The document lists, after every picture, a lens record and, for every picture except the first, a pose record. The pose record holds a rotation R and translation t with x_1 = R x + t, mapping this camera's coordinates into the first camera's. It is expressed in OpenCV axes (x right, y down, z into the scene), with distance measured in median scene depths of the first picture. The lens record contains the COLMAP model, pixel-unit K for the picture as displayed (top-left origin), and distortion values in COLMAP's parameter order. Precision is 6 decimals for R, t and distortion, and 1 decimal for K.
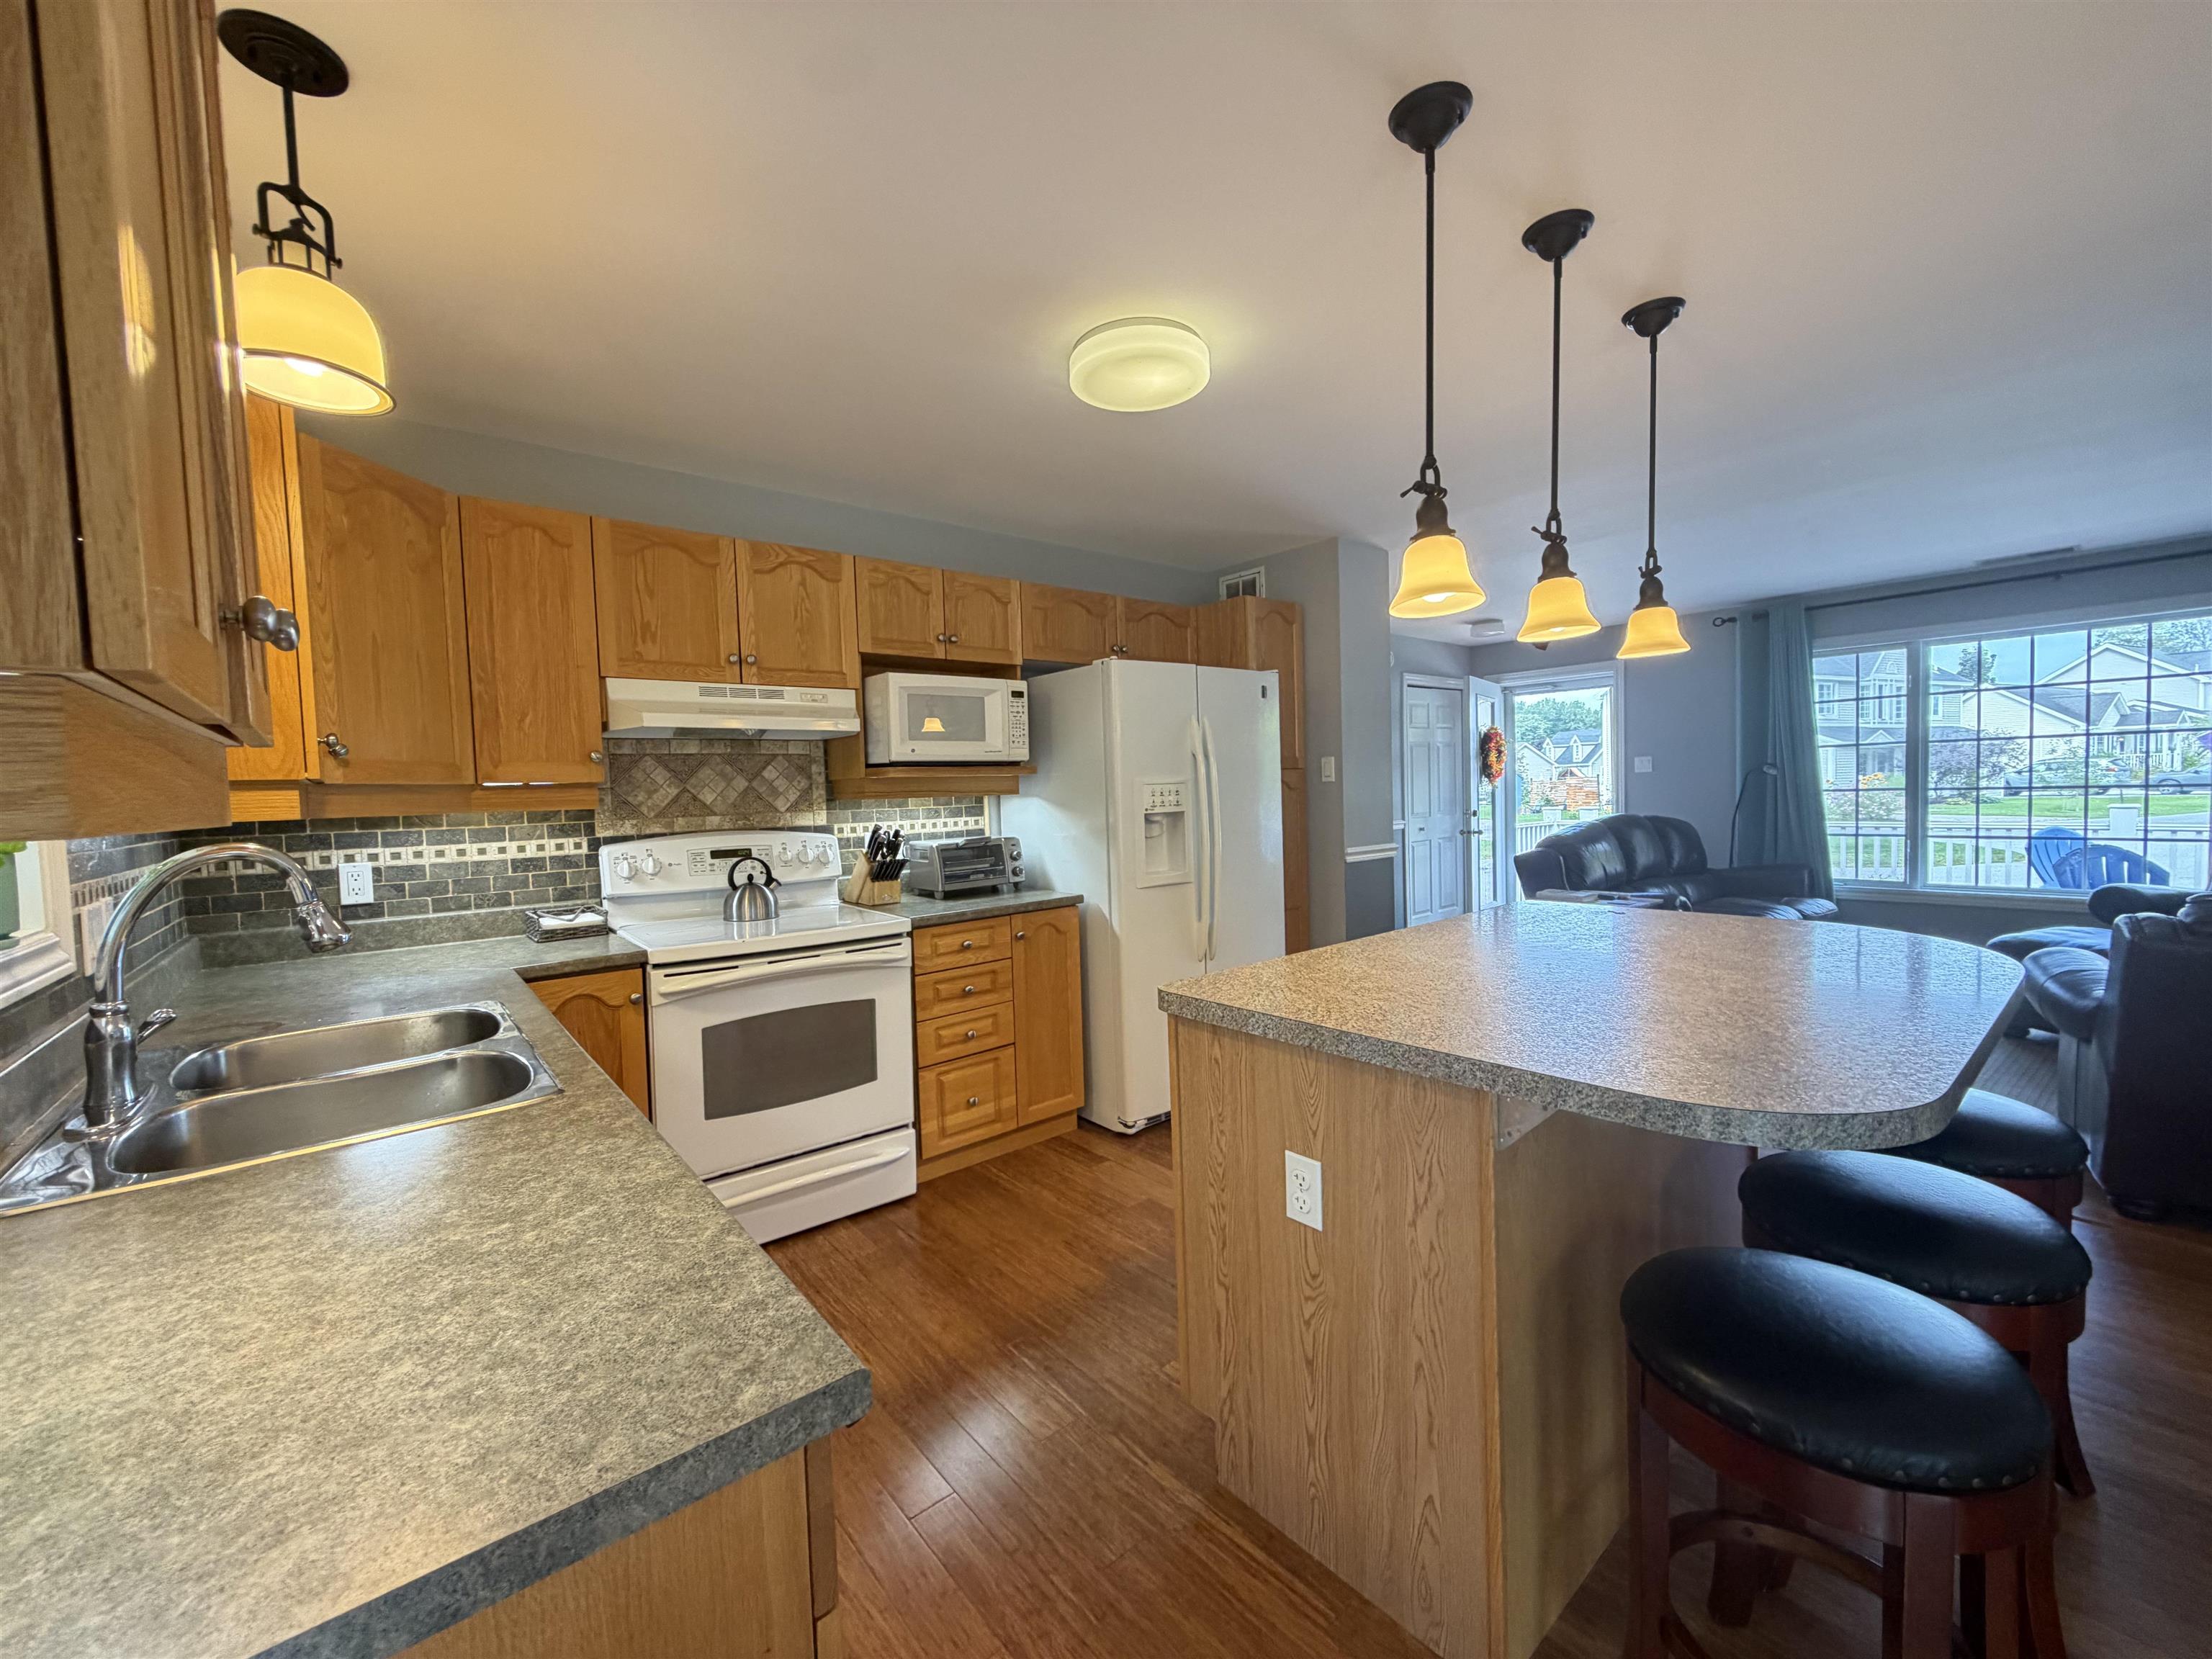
lens RADIAL K [[883.0, 0, 1100.2], [0, 883.0, 829.2], [0, 0, 1]] dist [0.001322, -0.000047]
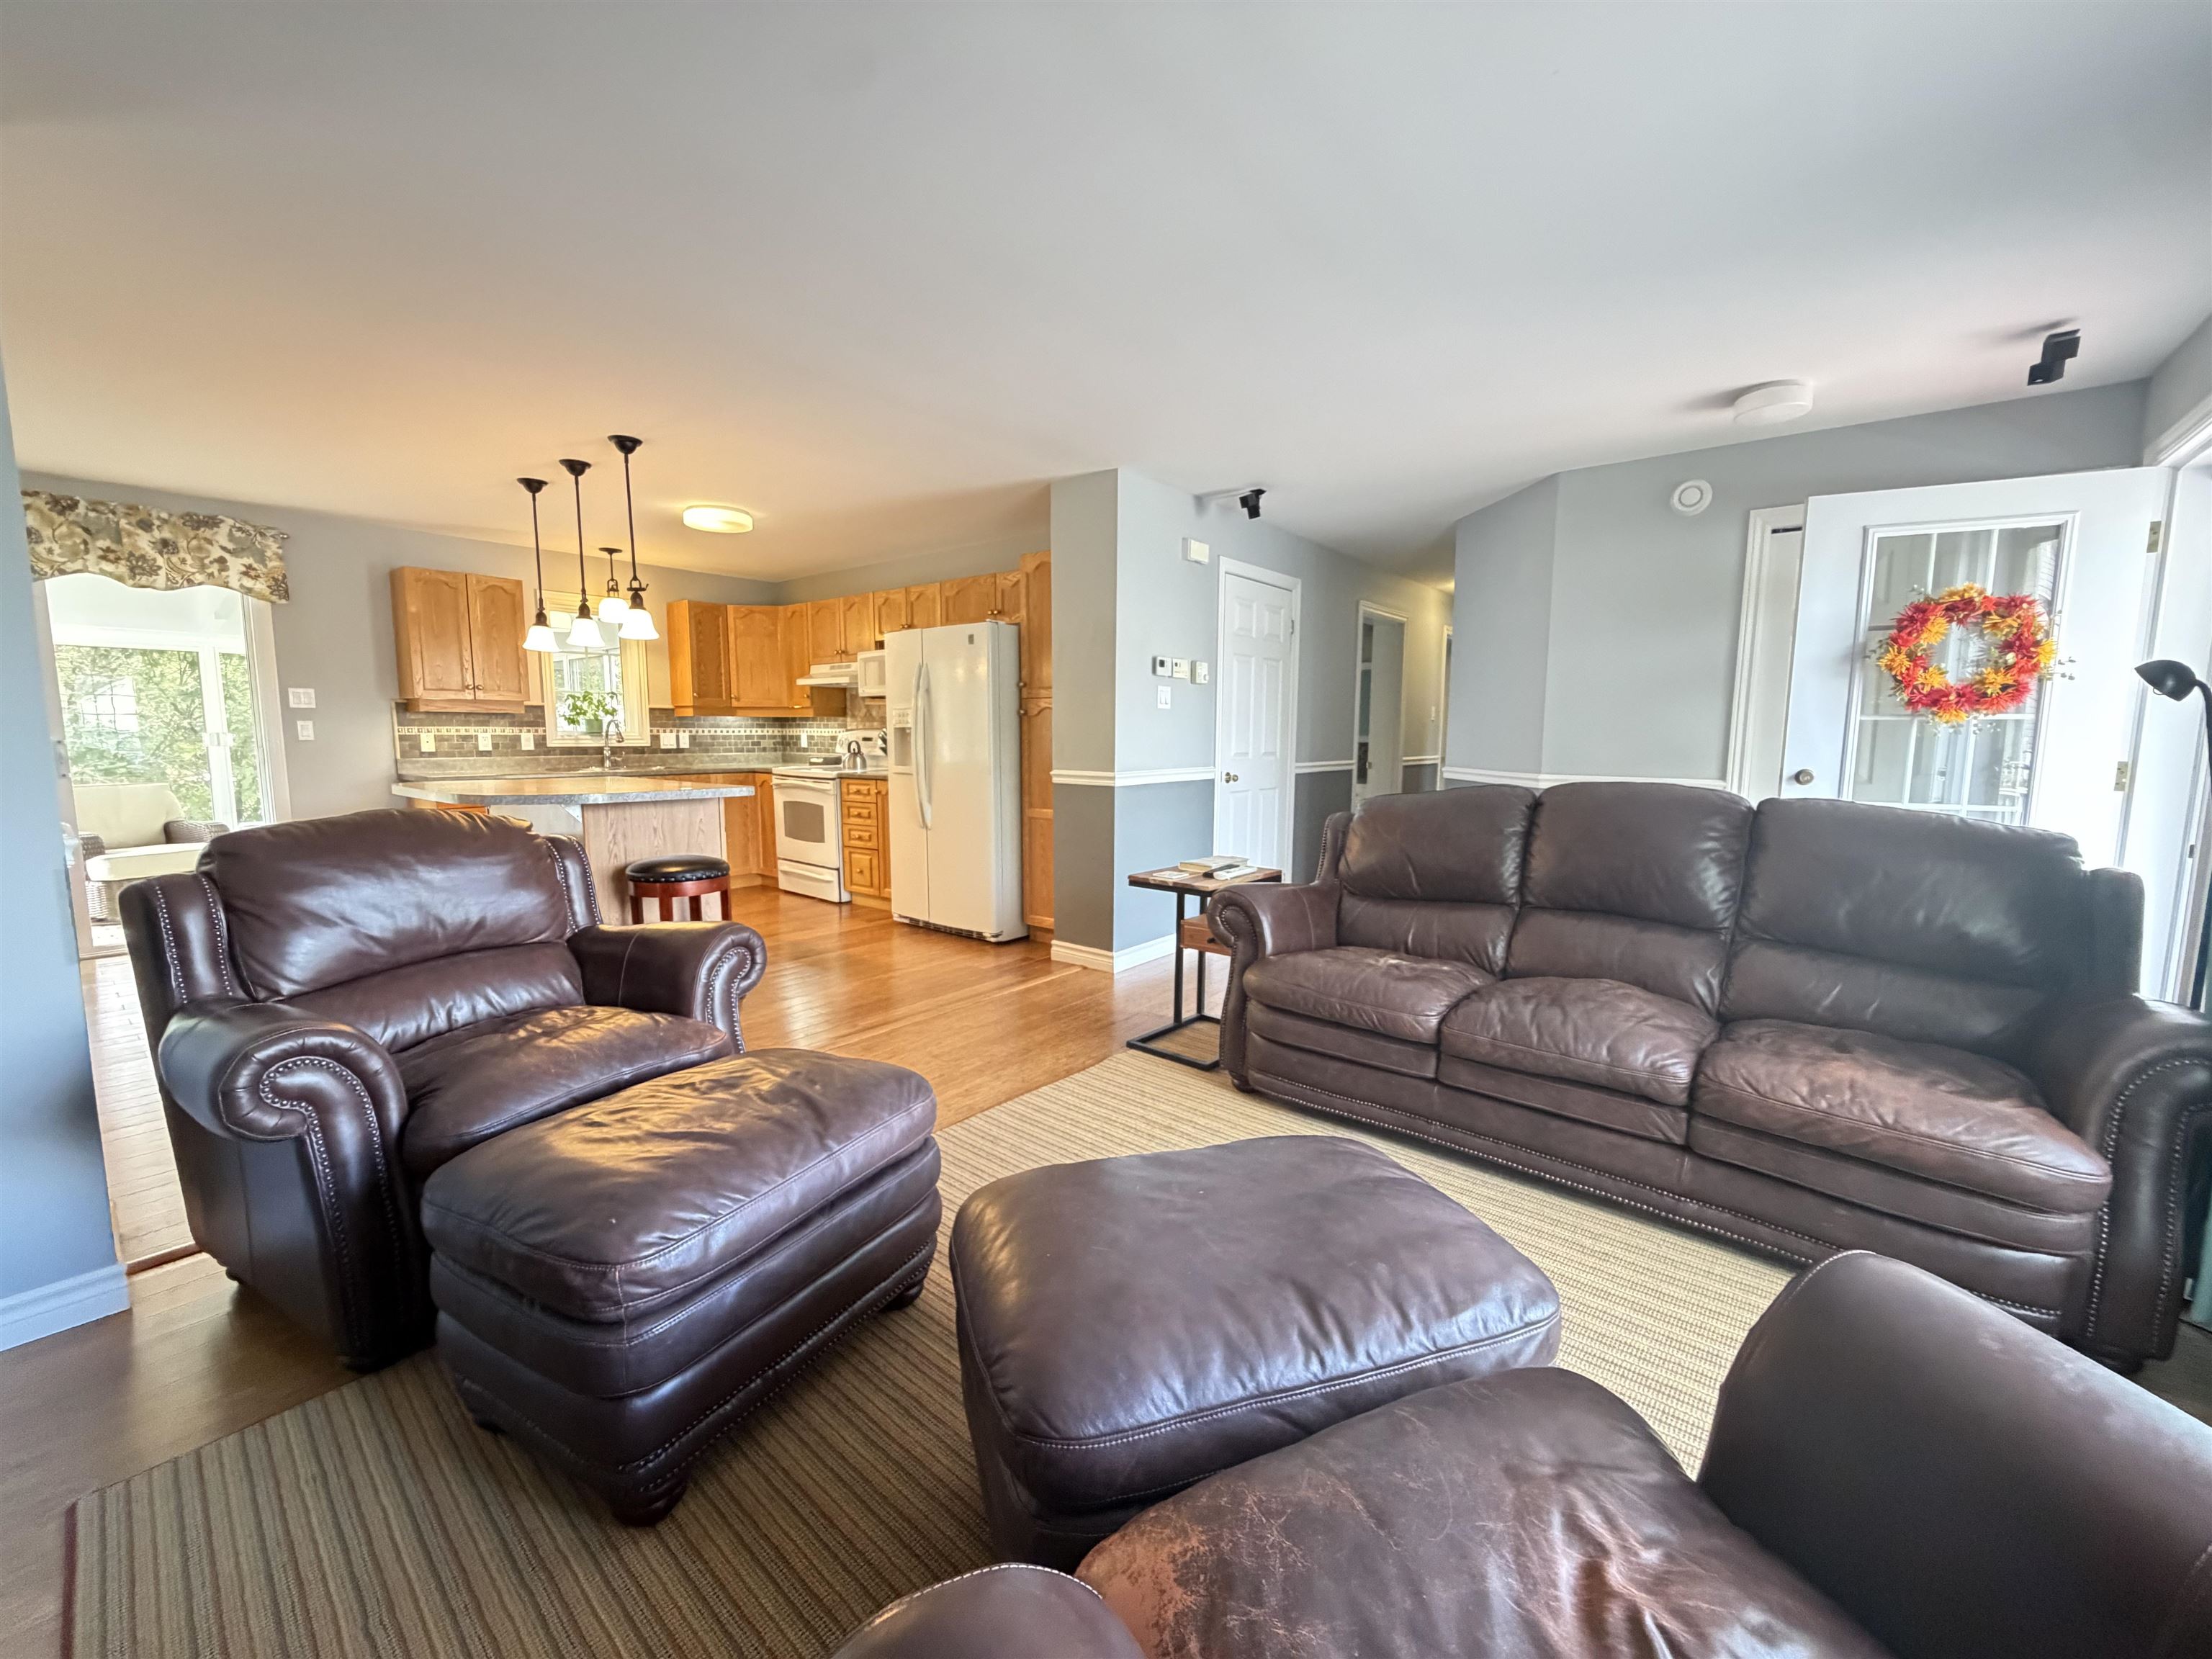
lens RADIAL K [[883.0, 0, 1092.1], [0, 883.0, 827.9], [0, 0, 1]] dist [0.001322, -0.000047]
pose [[0.190187, 0.139473, -0.971790, 1.957848], [-0.053382, 0.989862, 0.131619, -0.076991], [0.980296, 0.026844, 0.195704, 1.188373]]
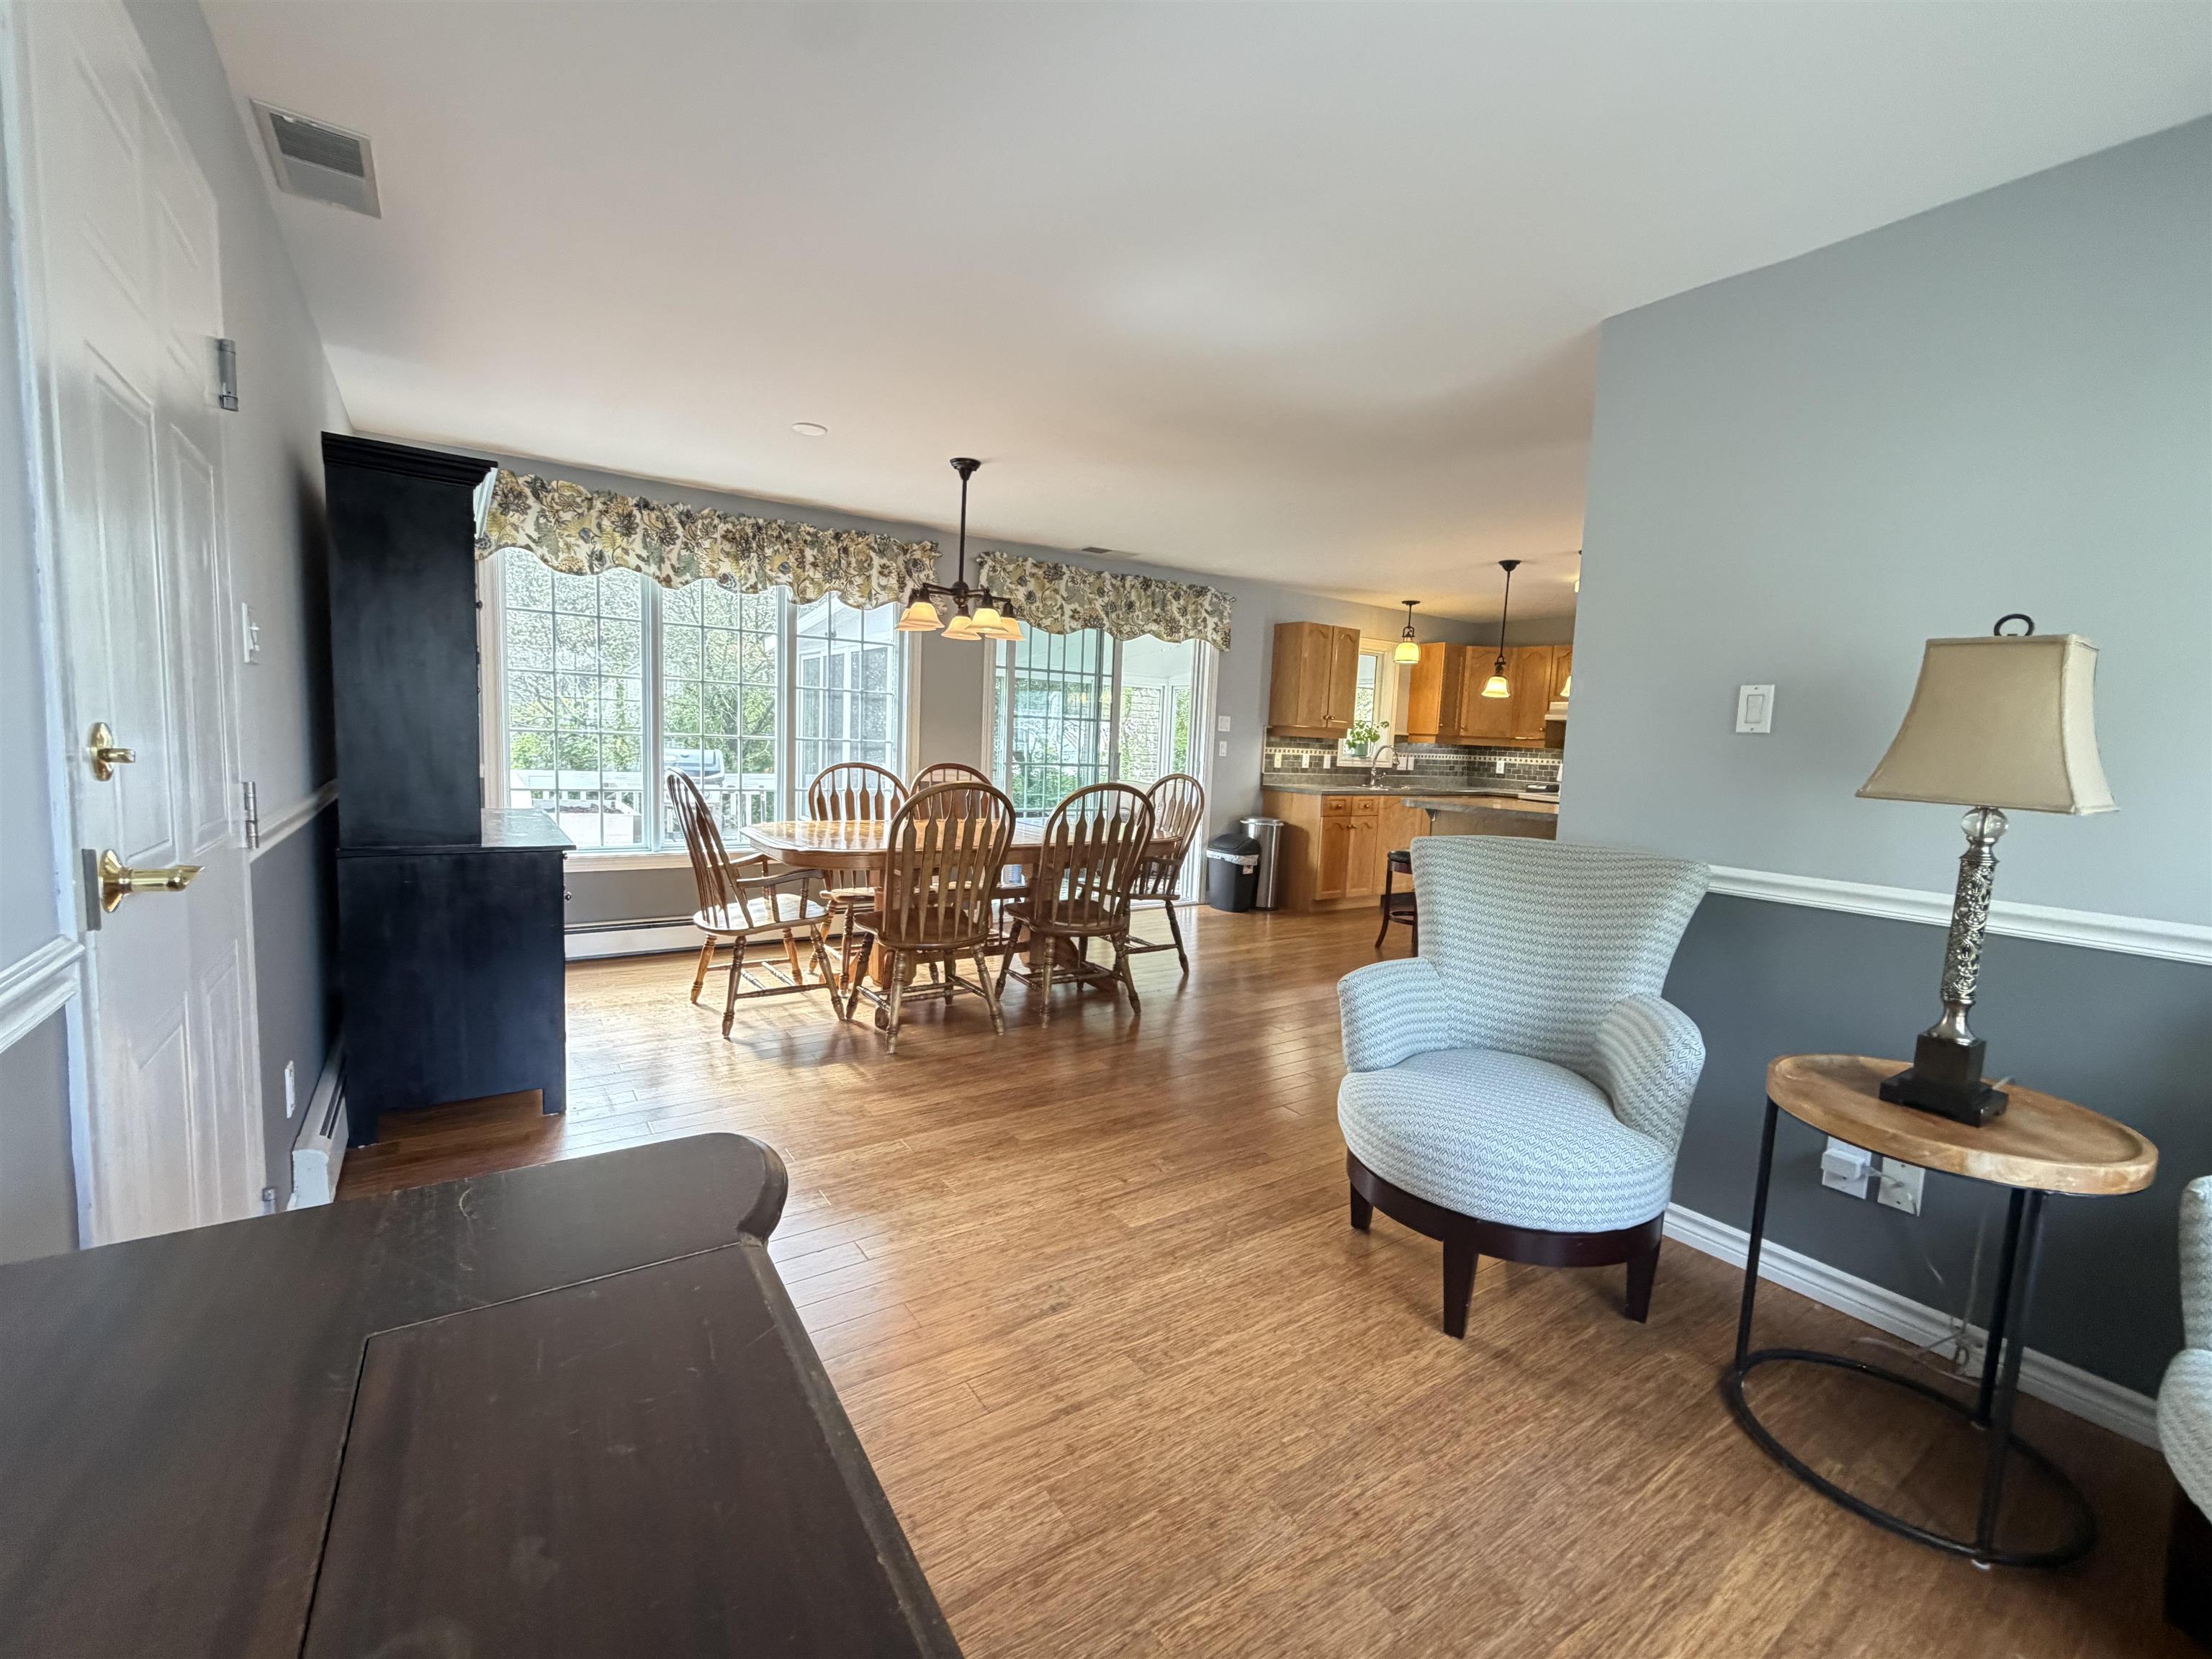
lens RADIAL K [[883.0, 0, 1102.1], [0, 883.0, 840.5], [0, 0, 1]] dist [0.001322, -0.000047]
pose [[-0.111780, 0.142402, -0.983477, 2.235400], [-0.083069, 0.984876, 0.152046, -0.040199], [0.990255, 0.098692, -0.098261, -0.098961]]
